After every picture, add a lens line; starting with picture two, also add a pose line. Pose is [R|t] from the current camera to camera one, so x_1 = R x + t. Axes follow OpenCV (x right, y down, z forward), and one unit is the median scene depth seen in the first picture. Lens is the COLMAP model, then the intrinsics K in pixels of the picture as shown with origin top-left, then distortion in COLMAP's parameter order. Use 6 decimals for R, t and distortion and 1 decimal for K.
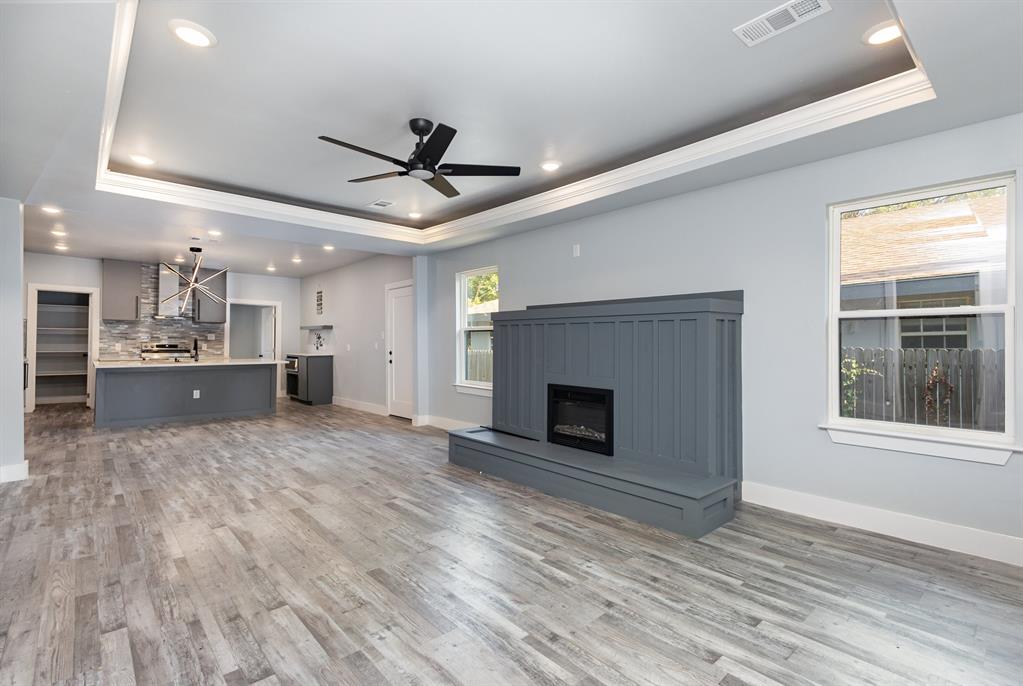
lens RADIAL K [[478.7, 0, 515.4], [0, 478.7, 348.4], [0, 0, 1]] dist [0.000918, -0.000365]
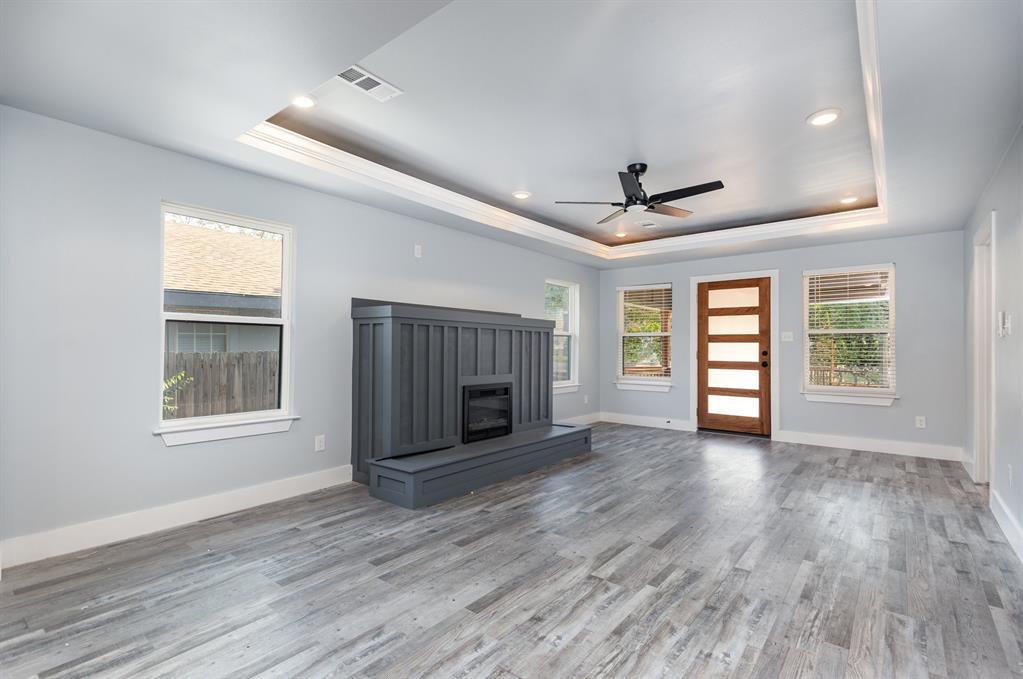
lens RADIAL K [[478.7, 0, 516.1], [0, 478.7, 340.2], [0, 0, 1]] dist [0.000918, -0.000365]
pose [[-0.158778, 0.012226, 0.987239, -1.122834], [0.006305, 0.999915, -0.011369, -0.011908], [-0.987294, 0.004419, -0.158841, 1.236226]]
